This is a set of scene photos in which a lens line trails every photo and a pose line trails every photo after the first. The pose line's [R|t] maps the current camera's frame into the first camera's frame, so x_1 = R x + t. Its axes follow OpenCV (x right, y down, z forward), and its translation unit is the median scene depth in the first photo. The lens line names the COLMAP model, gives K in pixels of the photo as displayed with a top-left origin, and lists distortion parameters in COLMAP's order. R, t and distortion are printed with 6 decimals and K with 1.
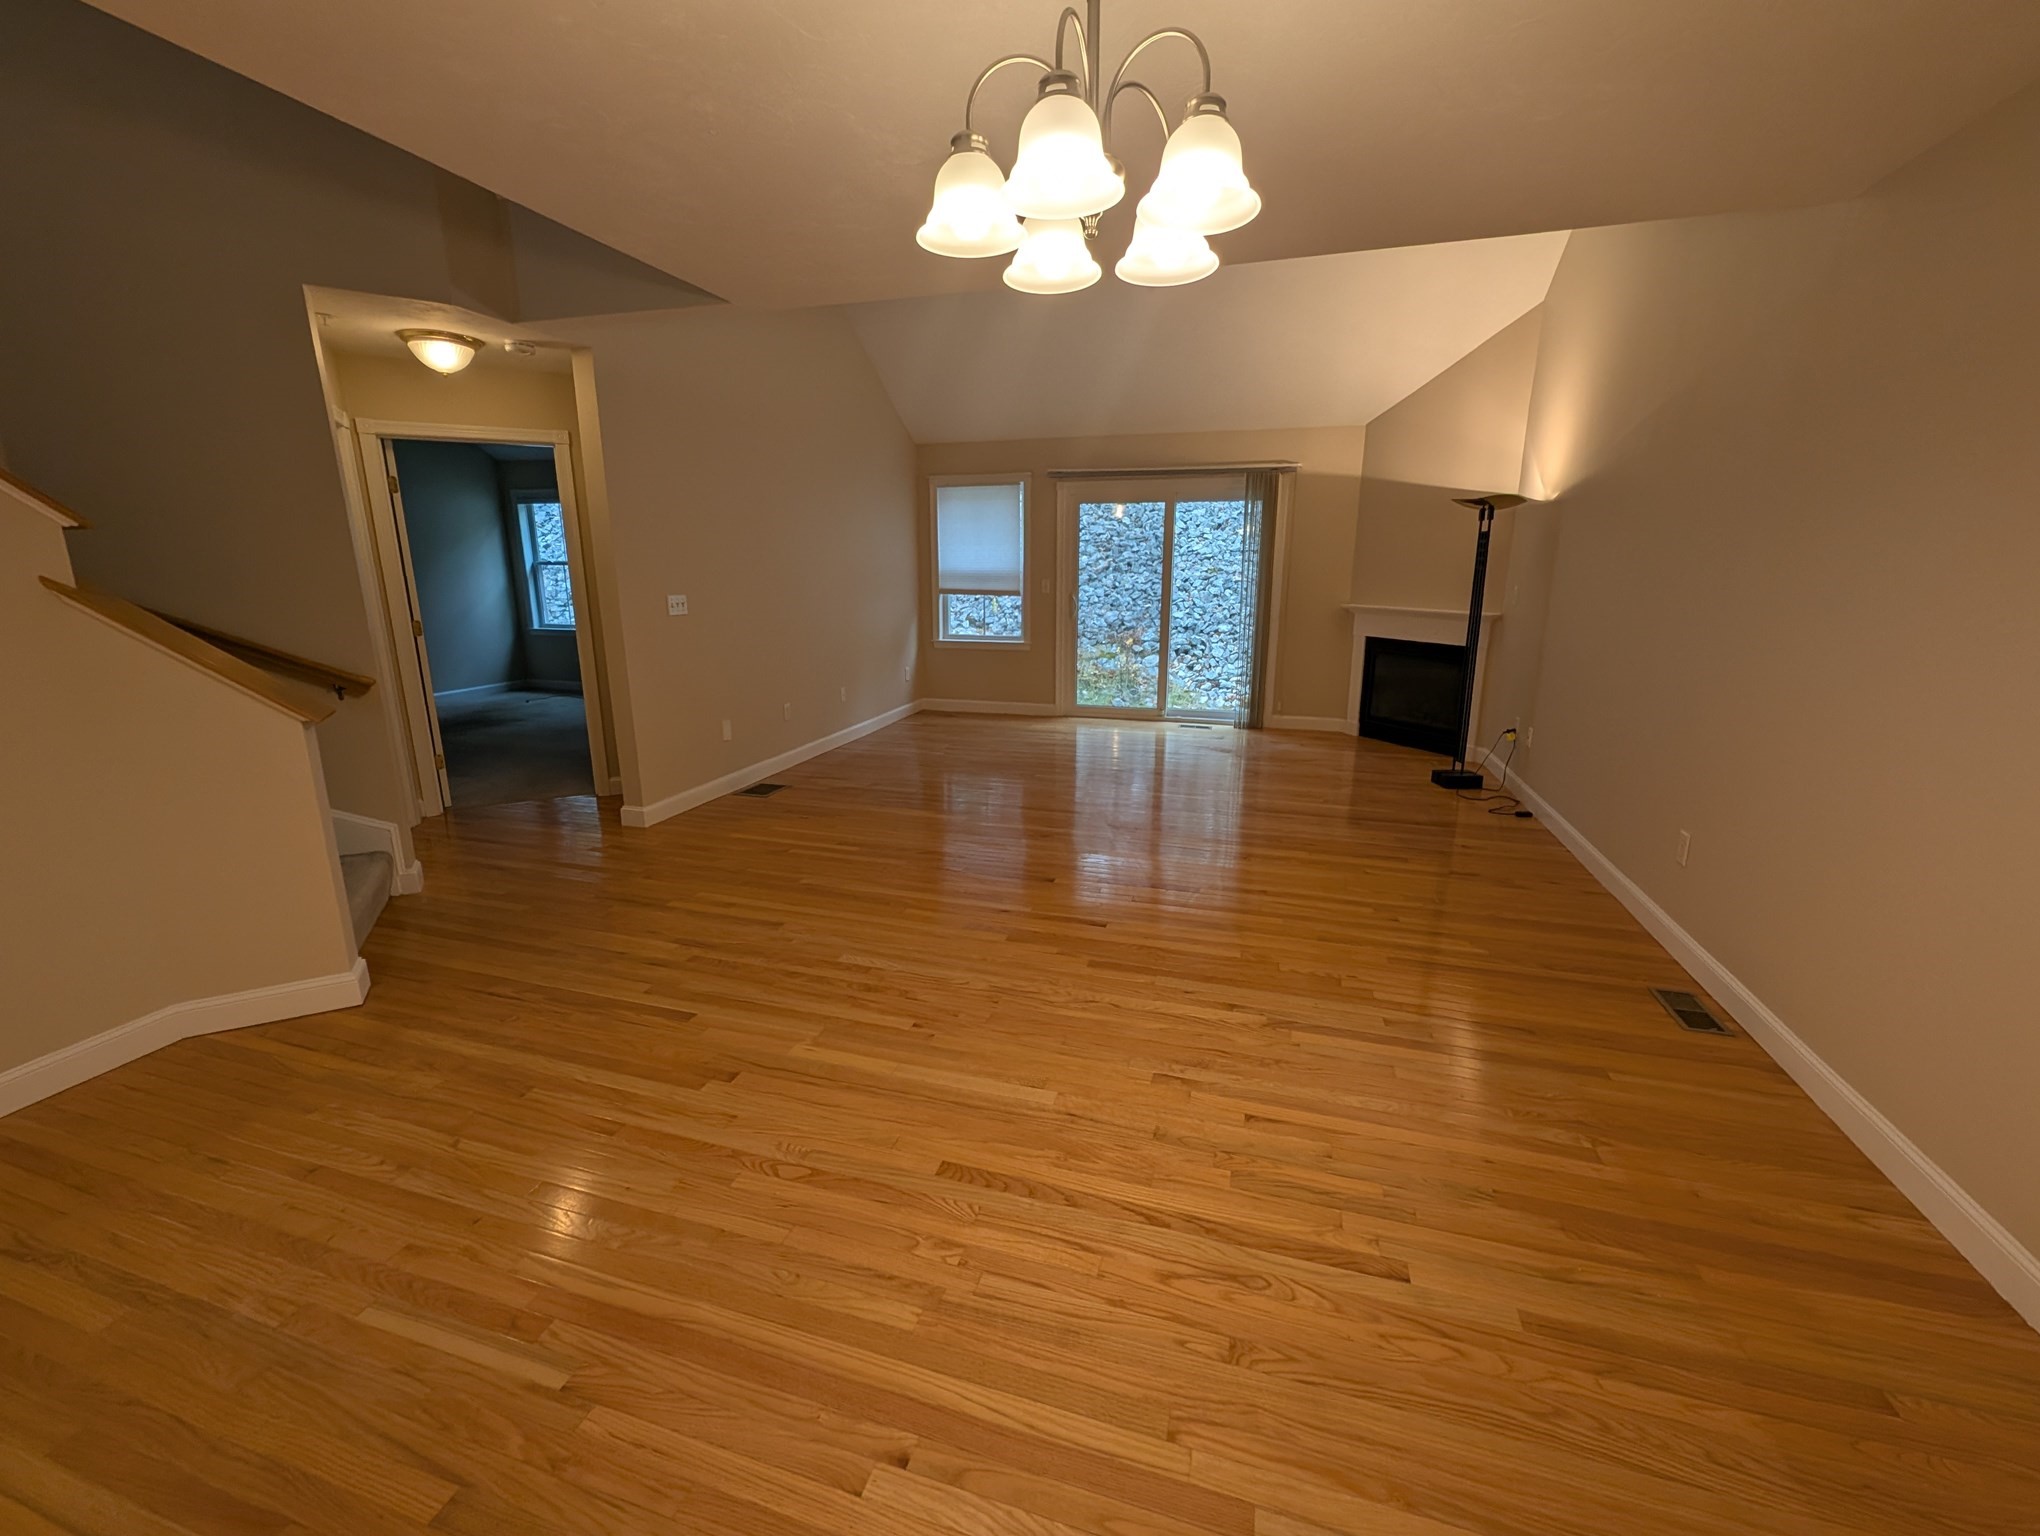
lens RADIAL K [[841.5, 0, 1013.5], [0, 841.5, 767.8], [0, 0, 1]] dist [0.003974, -0.000501]
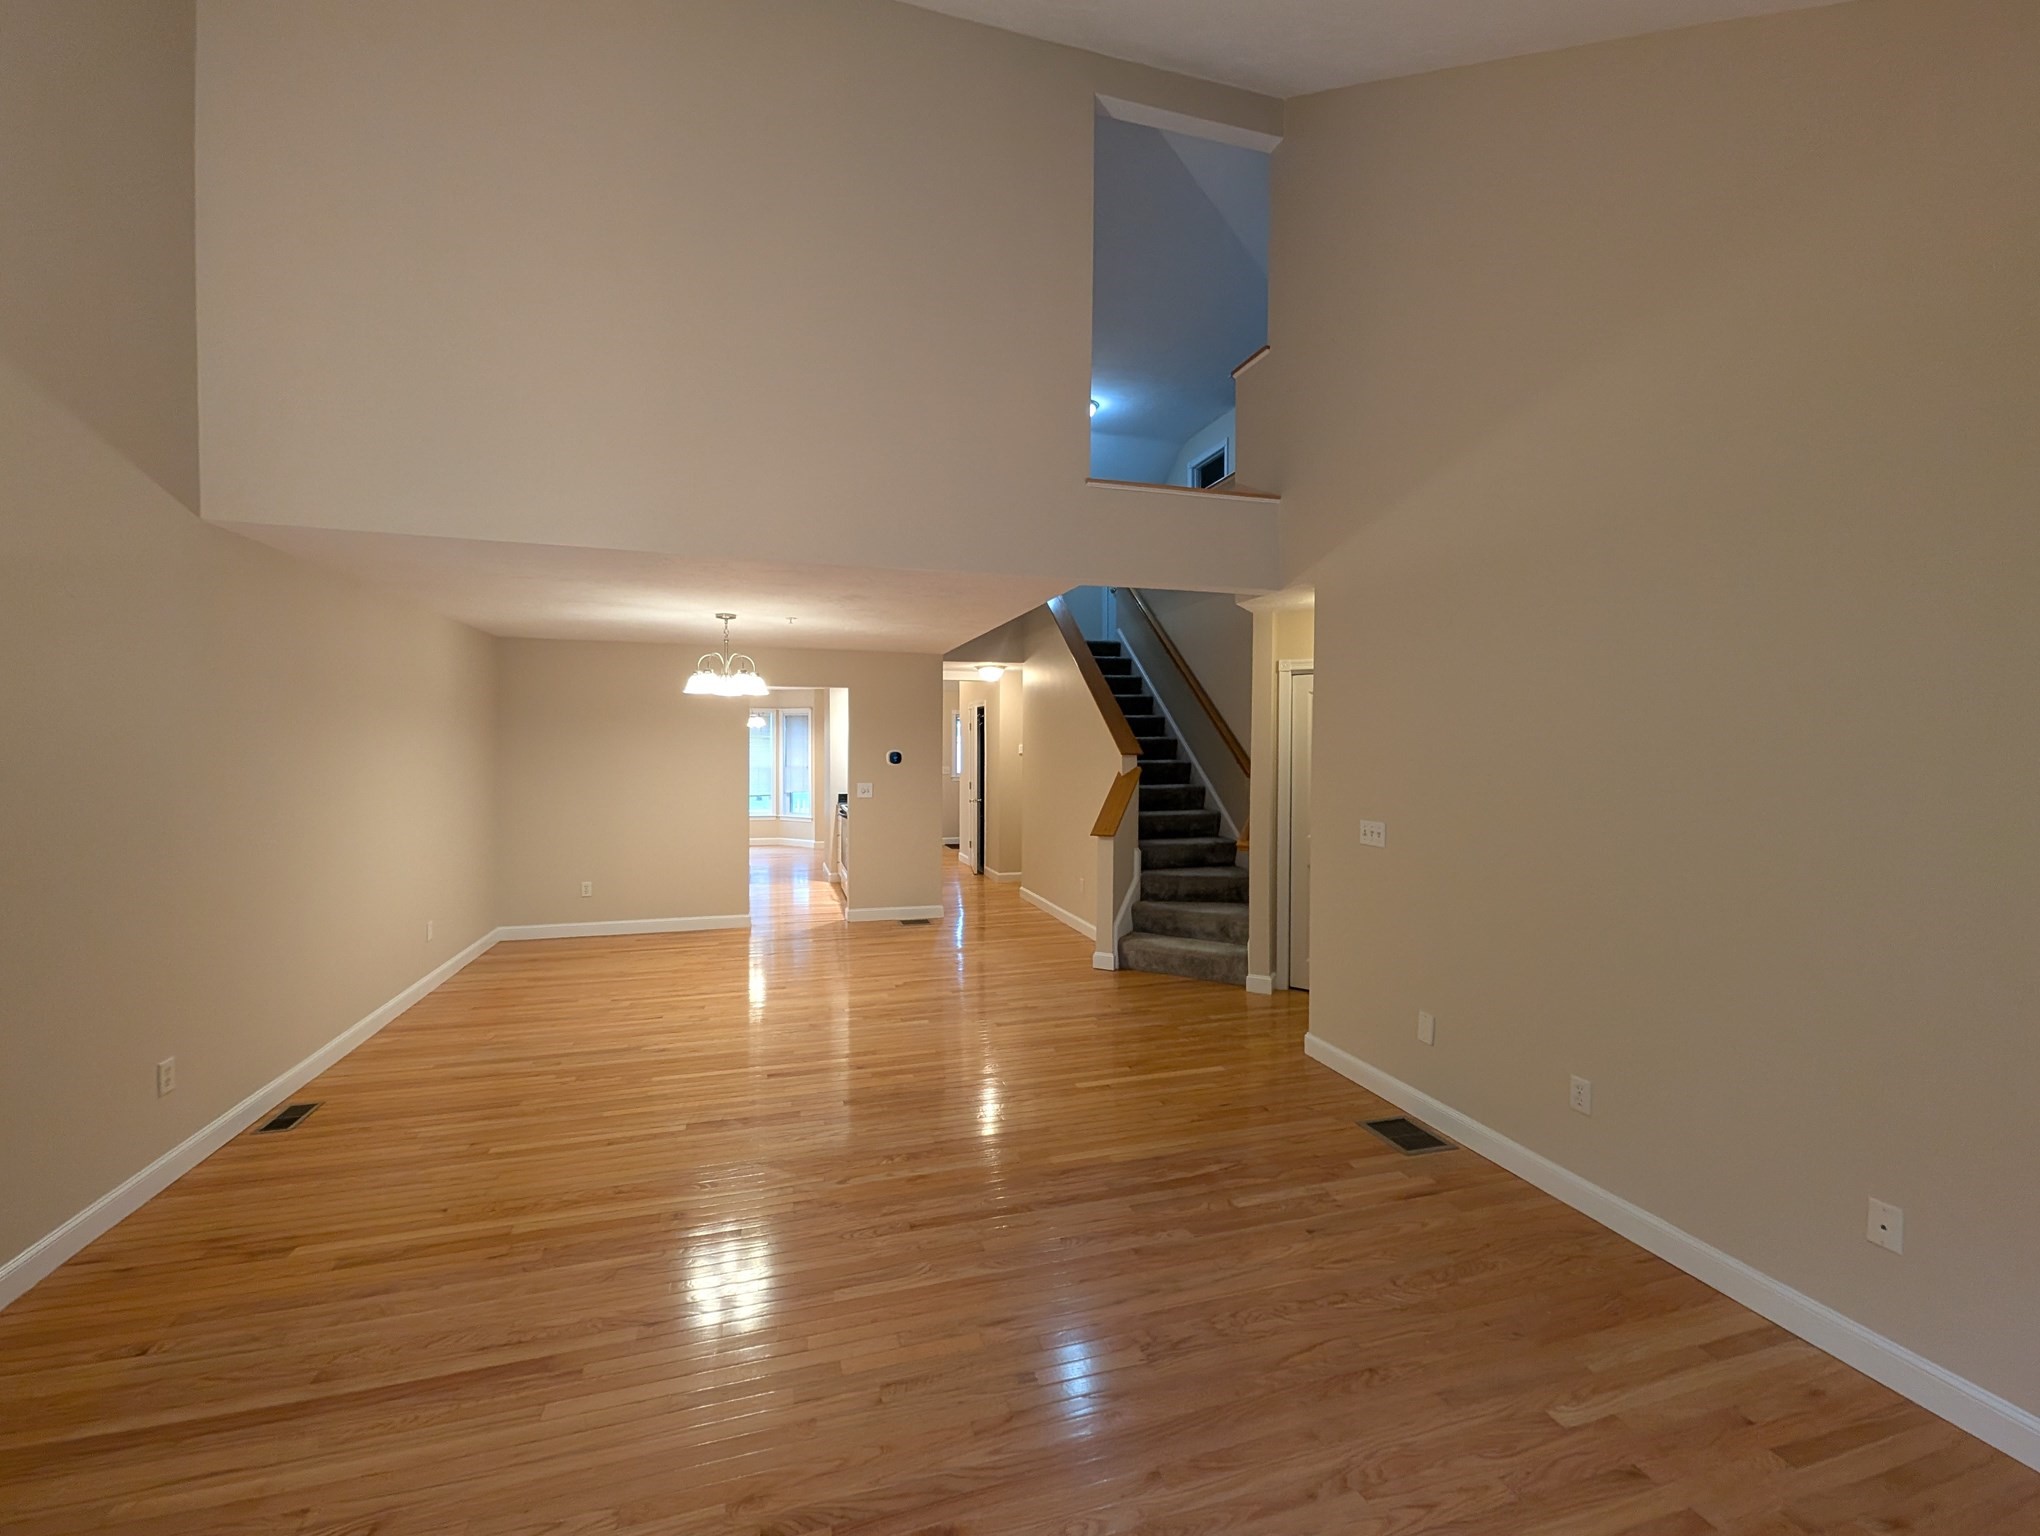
lens RADIAL K [[841.5, 0, 1011.0], [0, 841.5, 762.4], [0, 0, 1]] dist [0.003974, -0.000501]
pose [[-0.832452, 0.007850, -0.554041, 0.247279], [-0.136435, 0.966210, 0.218685, -0.281228], [0.537037, 0.257635, -0.803253, 1.044189]]
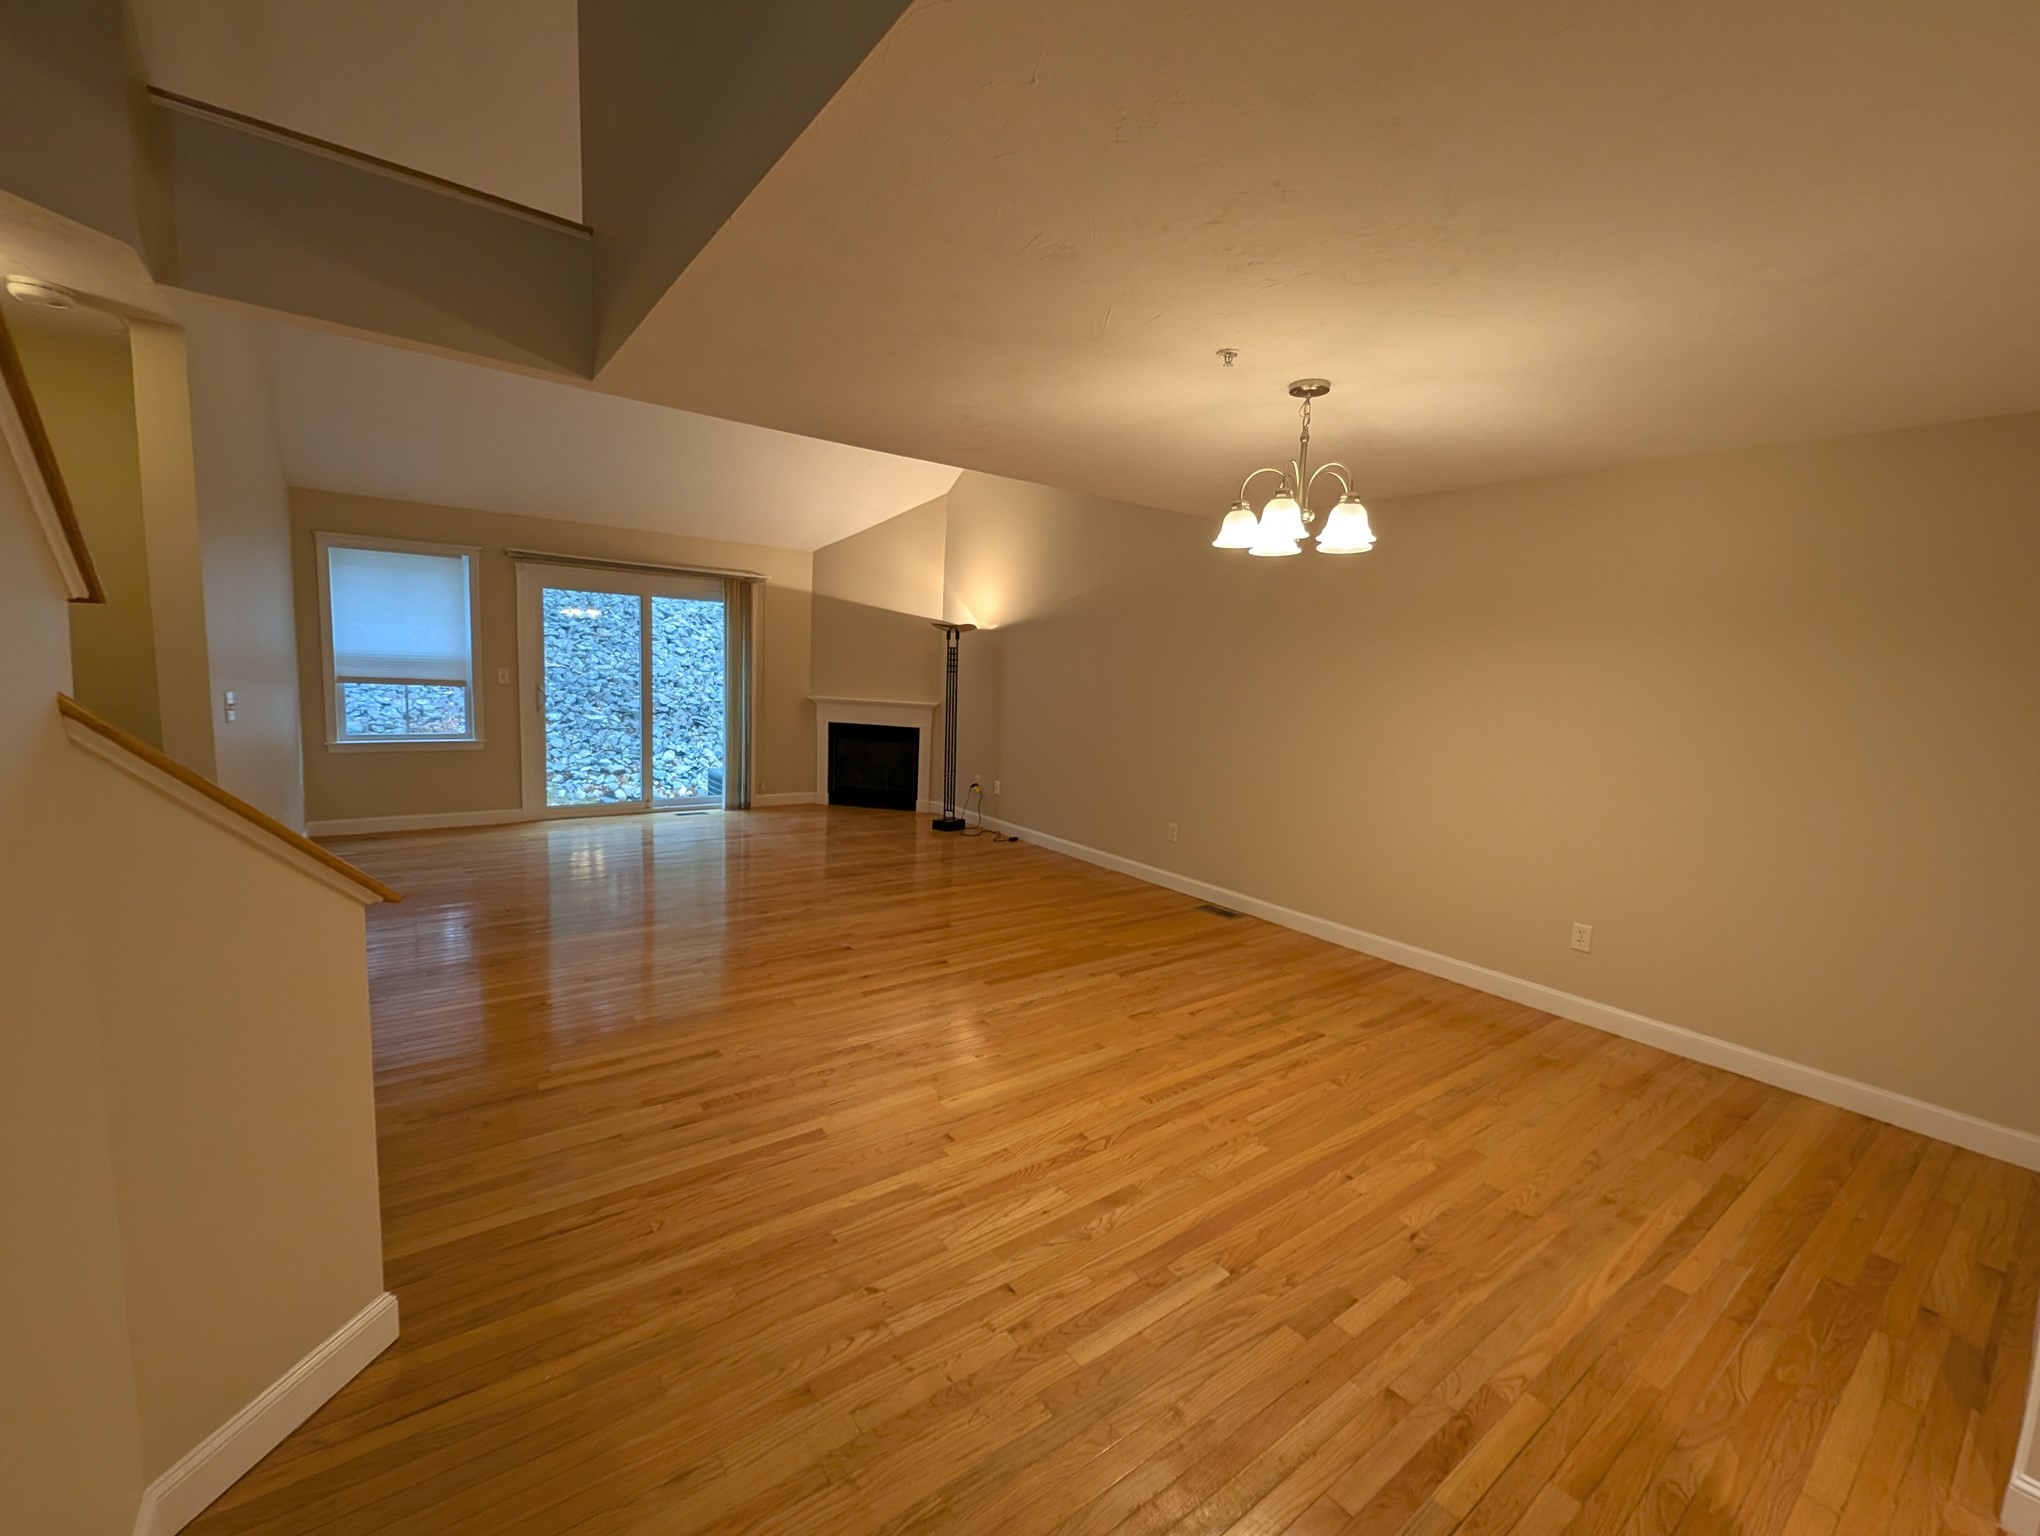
lens RADIAL K [[841.5, 0, 1014.9], [0, 841.5, 775.6], [0, 0, 1]] dist [0.003974, -0.000501]
pose [[0.588631, -0.080412, 0.804393, -0.413686], [0.149135, 0.988763, -0.010289, -0.028184], [-0.794527, 0.126020, 0.594009, 0.079358]]
